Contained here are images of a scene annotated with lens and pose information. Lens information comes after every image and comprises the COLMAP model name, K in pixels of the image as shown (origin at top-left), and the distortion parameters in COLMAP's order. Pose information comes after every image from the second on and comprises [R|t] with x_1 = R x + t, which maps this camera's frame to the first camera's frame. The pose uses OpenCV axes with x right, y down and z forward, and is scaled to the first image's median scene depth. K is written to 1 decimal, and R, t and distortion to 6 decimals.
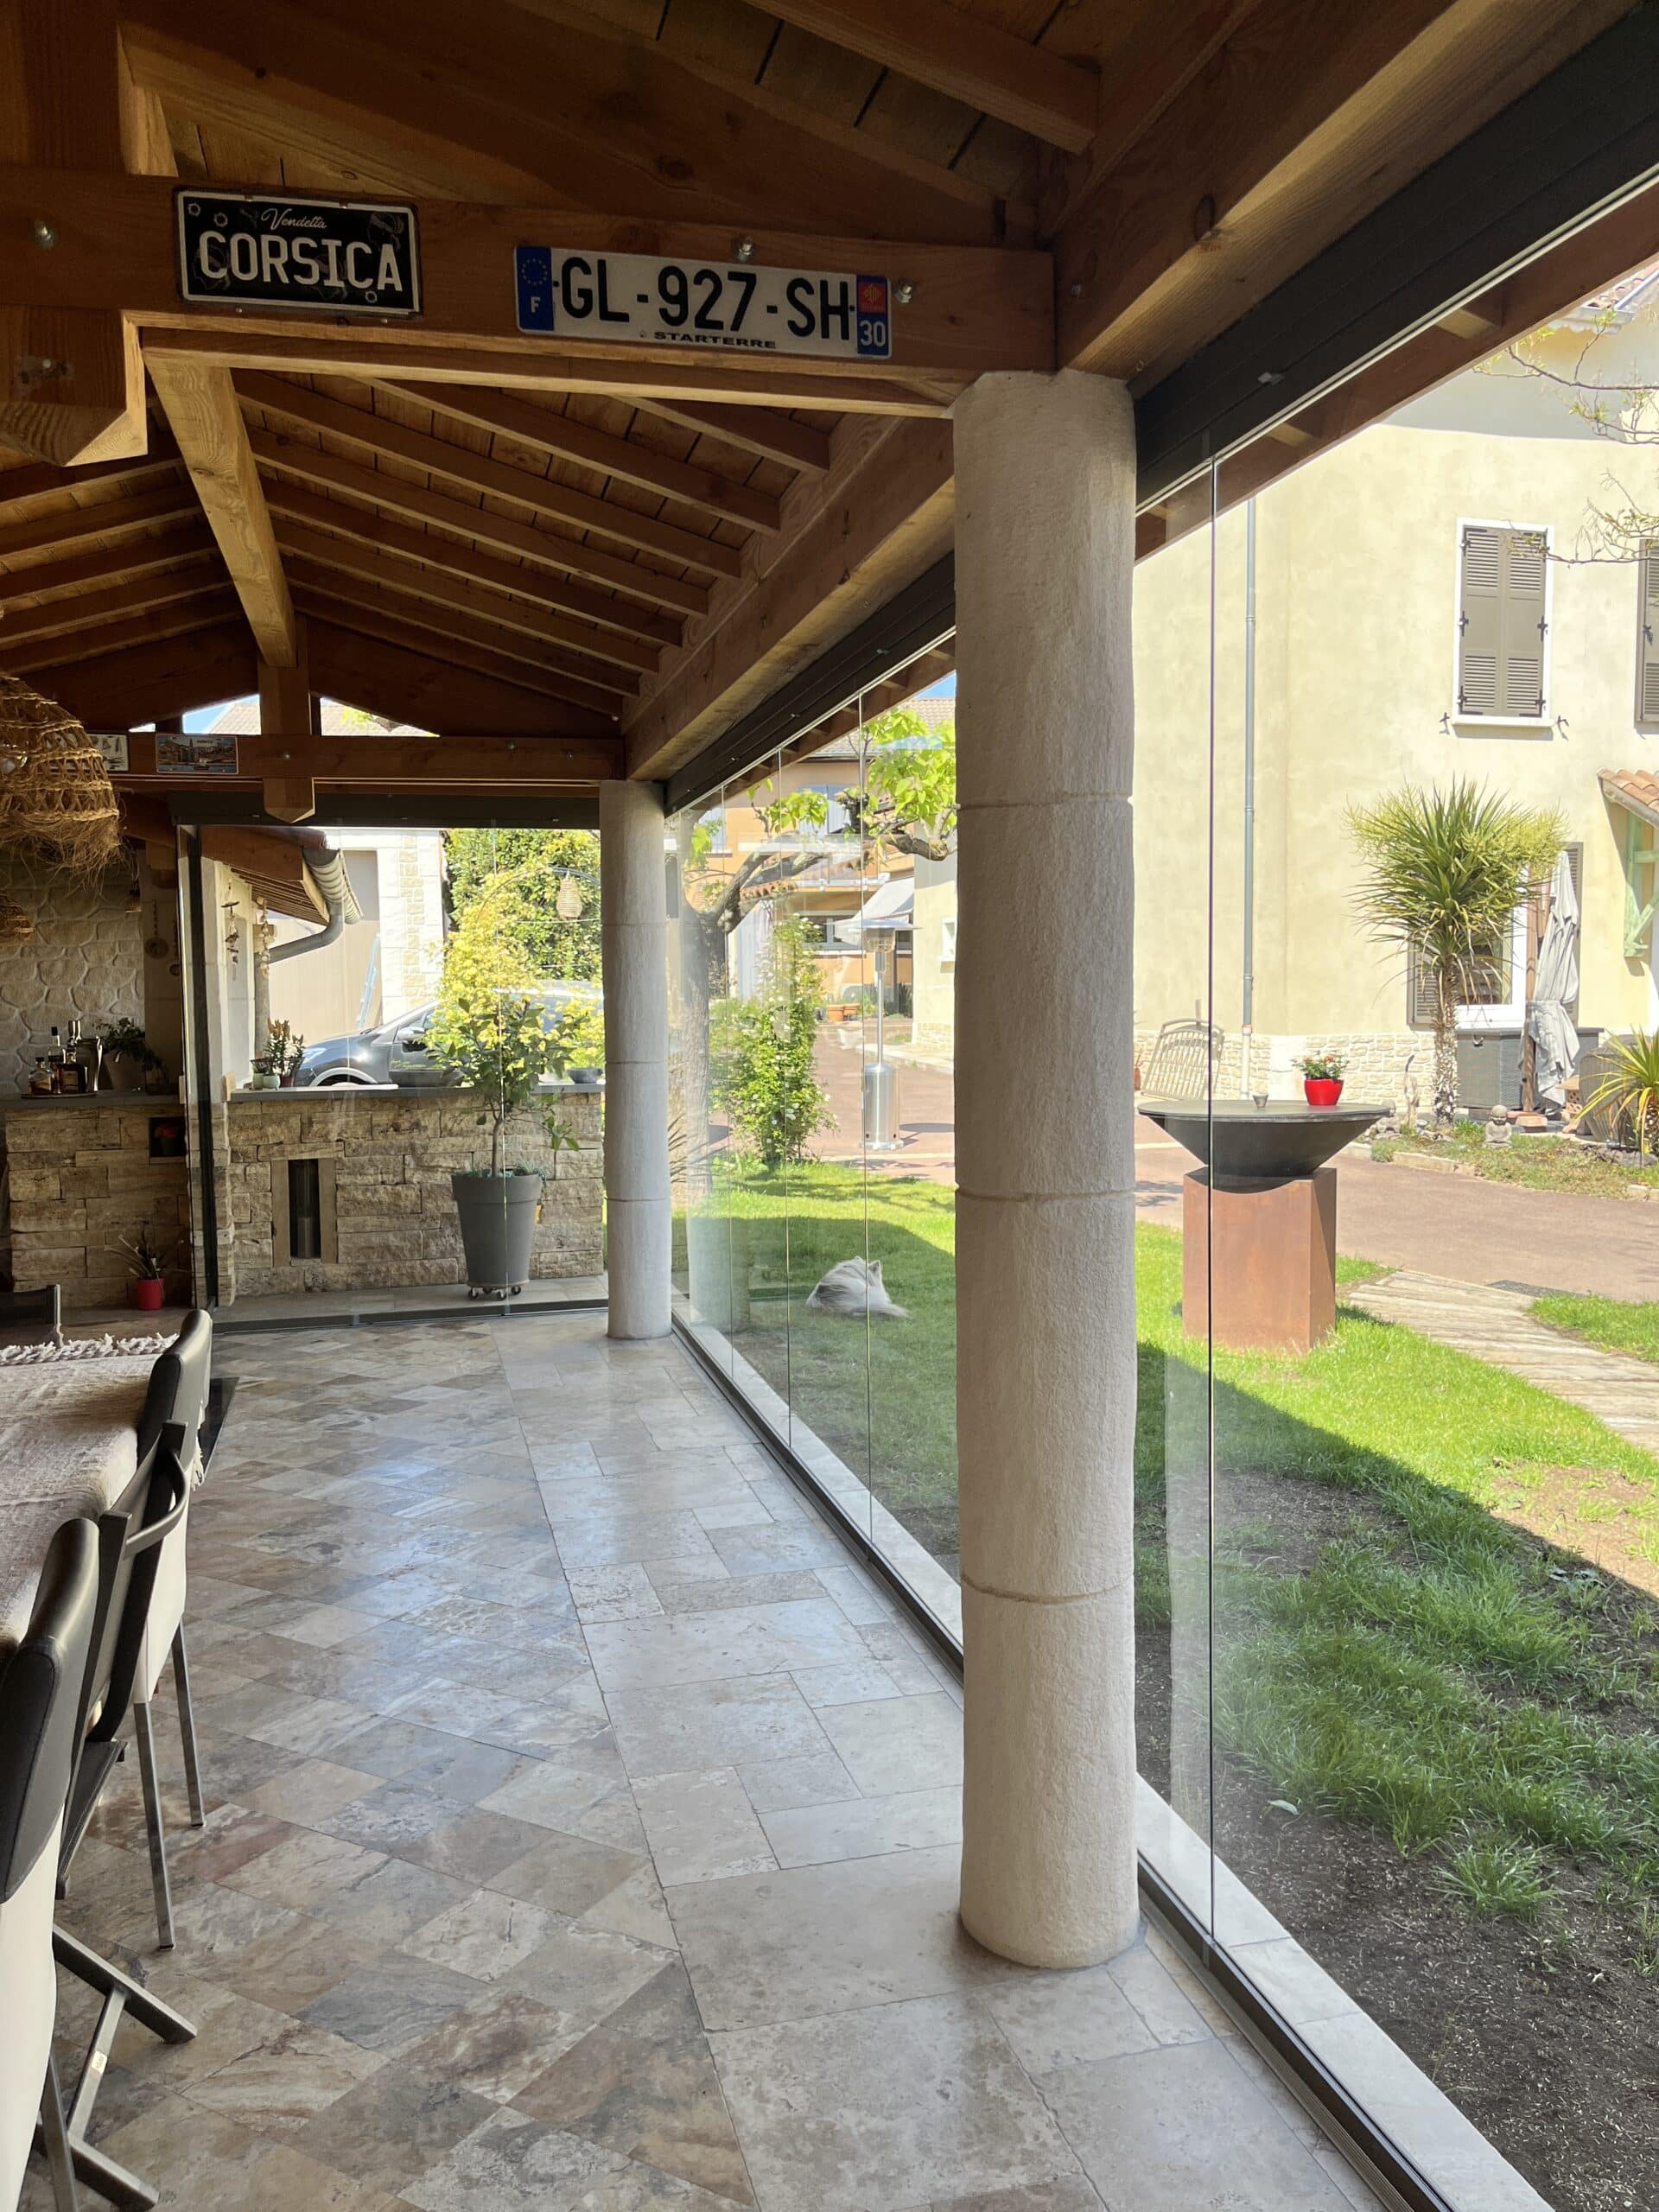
lens RADIAL K [[1678.2, 0, 836.5], [0, 1678.2, 1122.1], [0, 0, 1]] dist [0.043122, -0.033505]
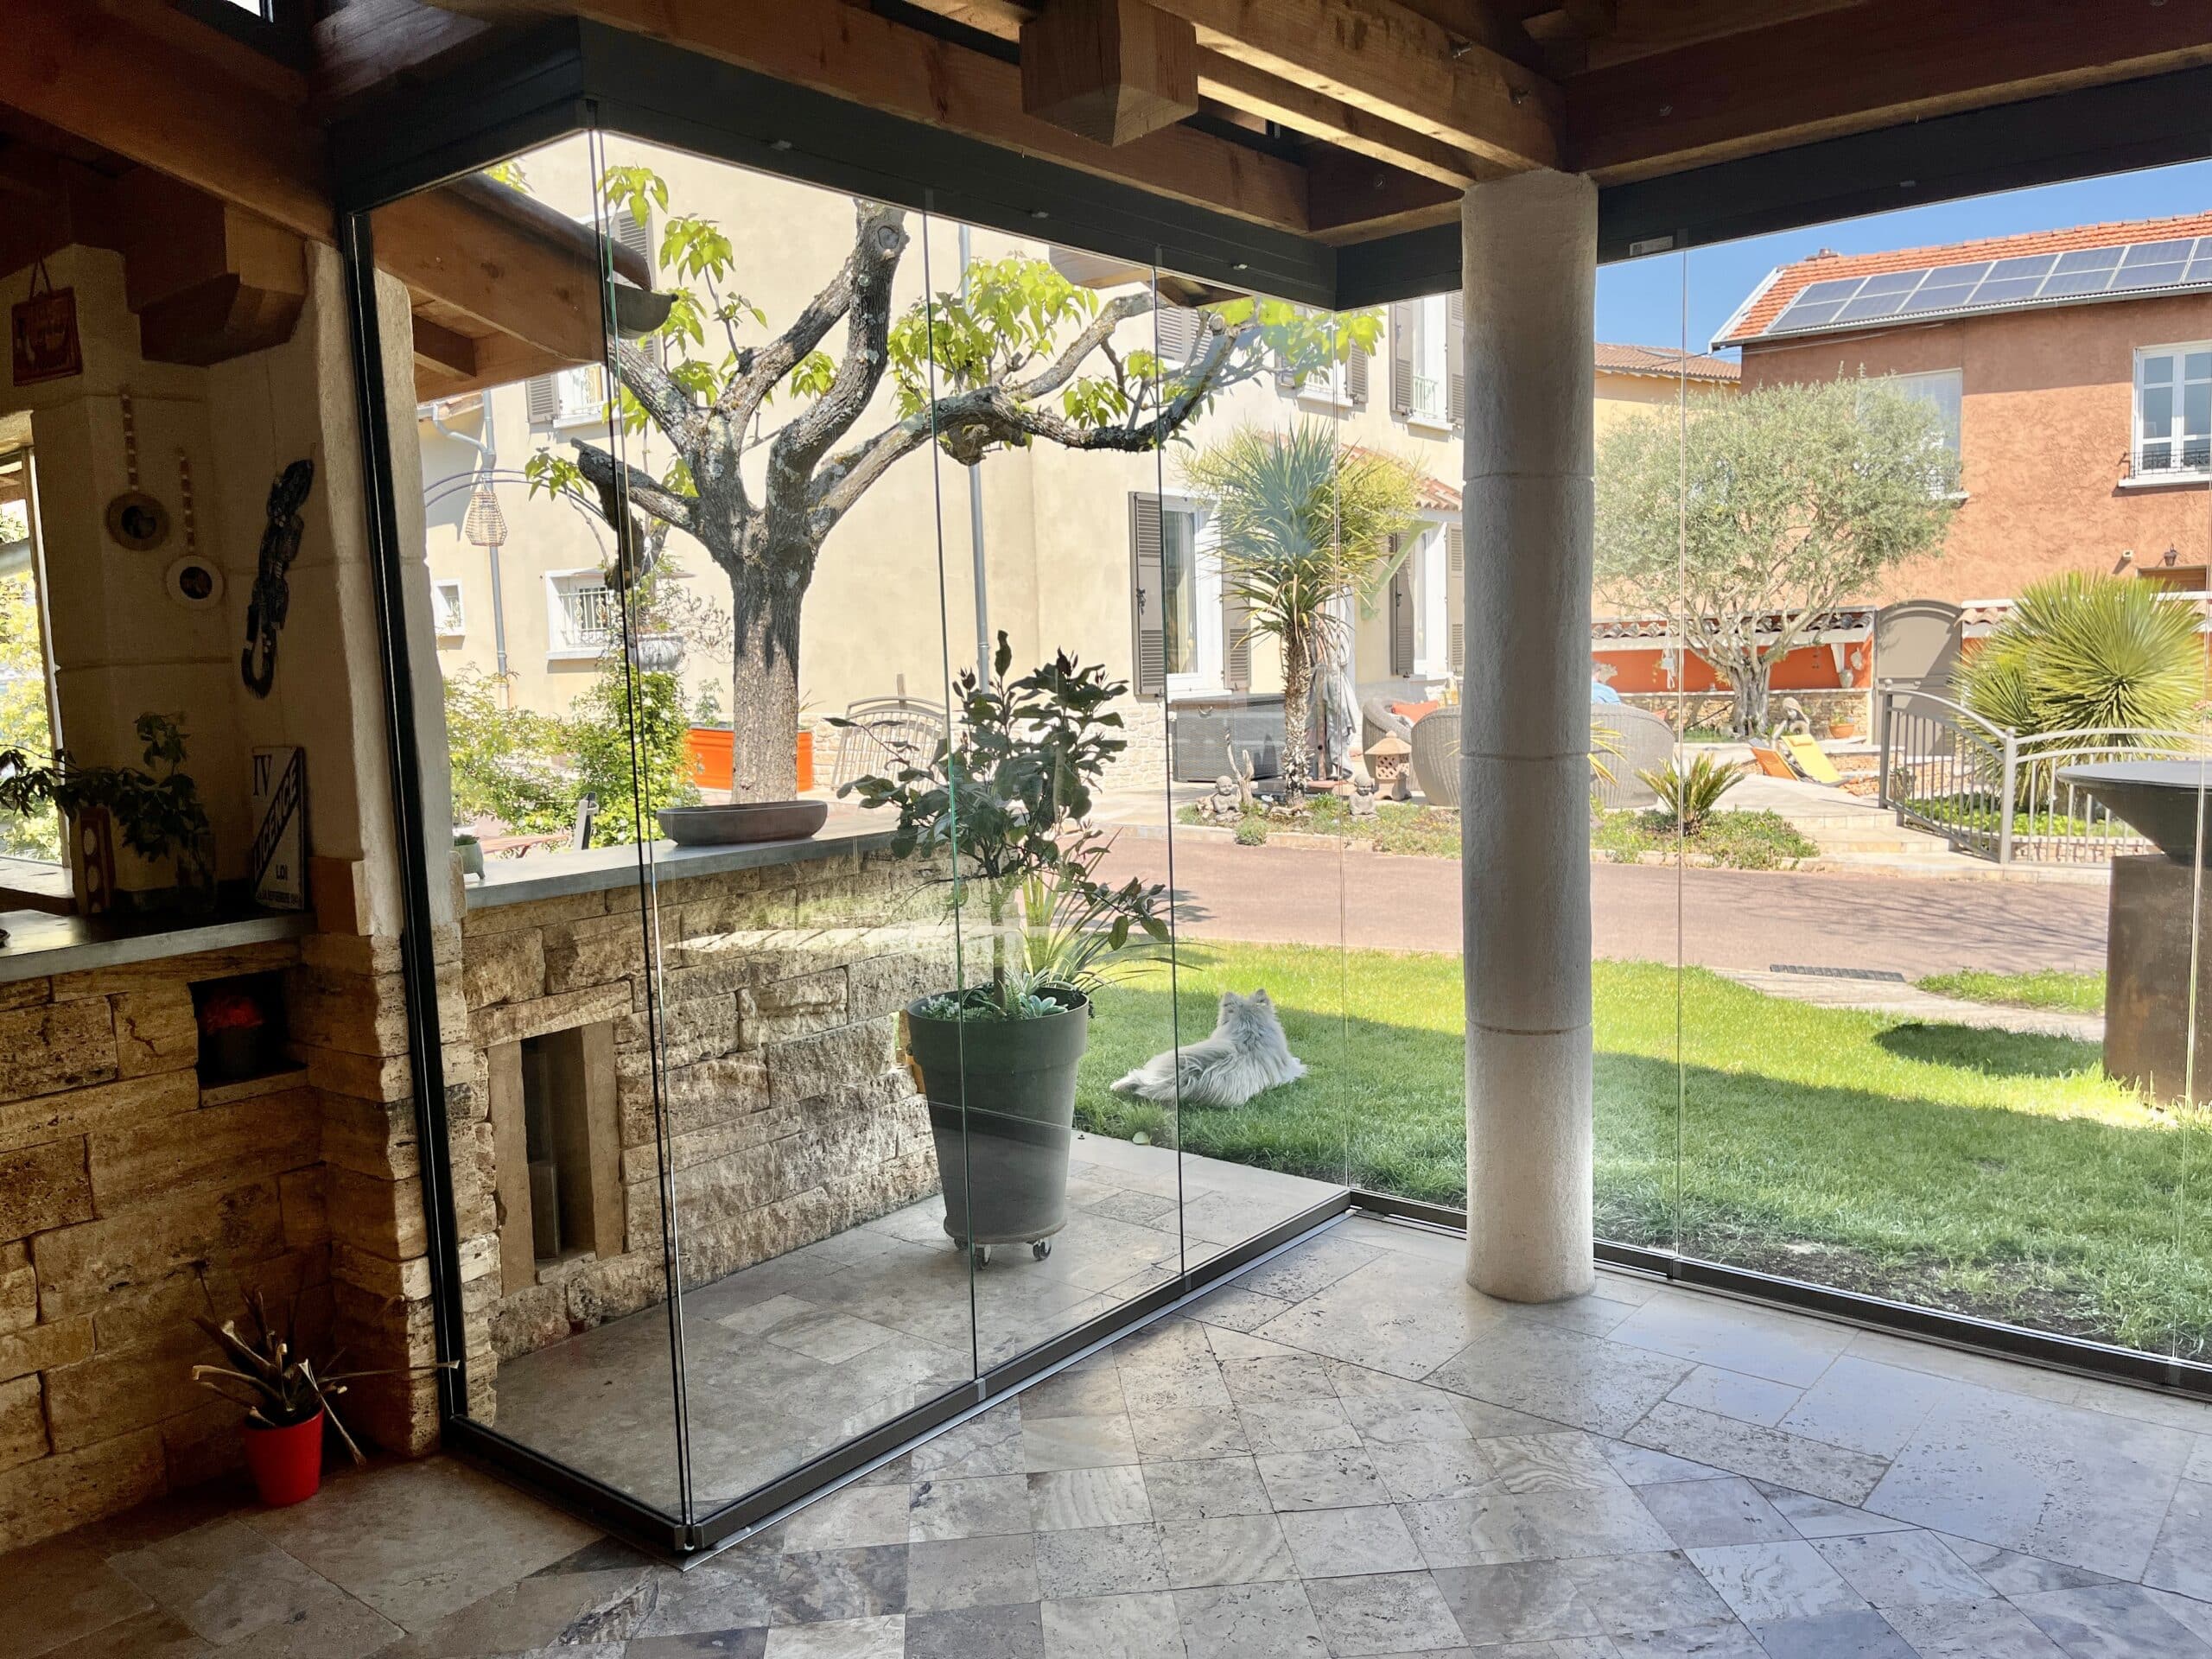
lens RADIAL K [[1678.2, 0, 1119.4], [0, 1678.2, 849.8], [0, 0, 1]] dist [0.043122, -0.033505]
pose [[0.809521, -0.082751, 0.581229, -0.455057], [0.069253, 0.996564, 0.045430, -0.034462], [-0.582991, 0.003476, 0.812471, 0.579370]]
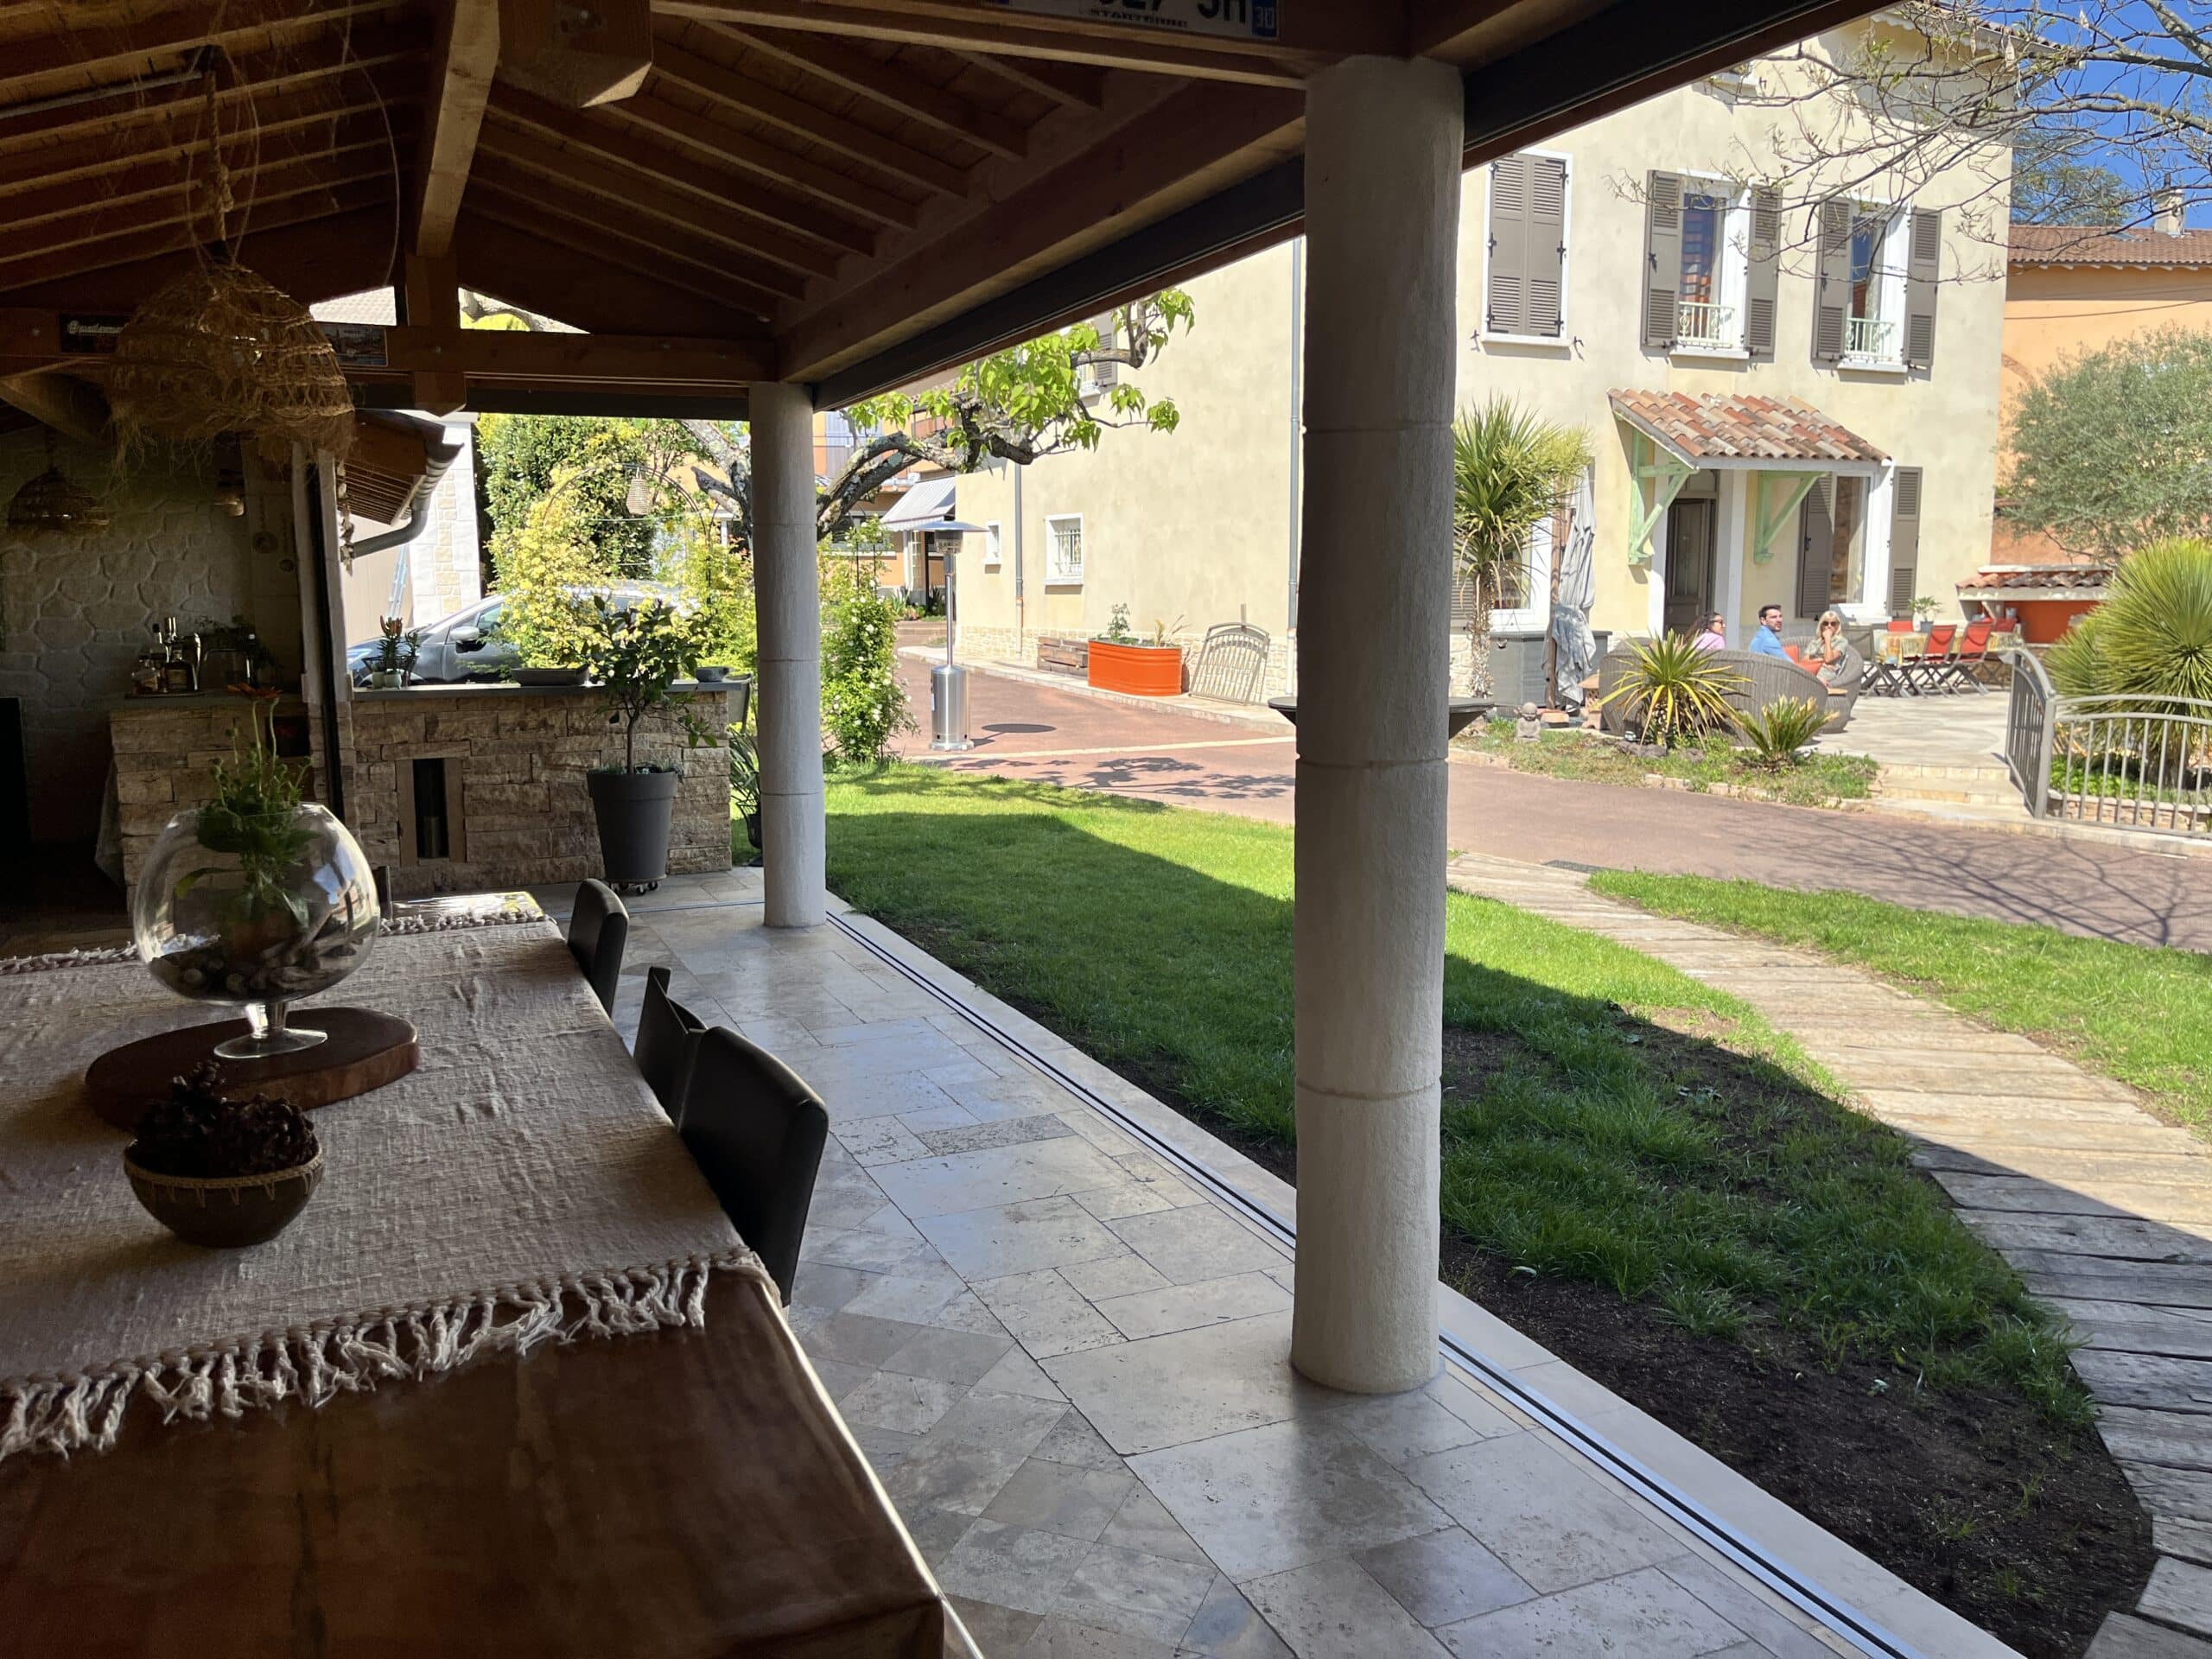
lens RADIAL K [[1678.2, 0, 1094.3], [0, 1678.2, 827.3], [0, 0, 1]] dist [0.043122, -0.033505]
pose [[0.988700, -0.015112, 0.149146, -0.078533], [0.006175, 0.998167, 0.060205, 0.005060], [-0.149782, -0.058603, 0.986981, -0.045932]]
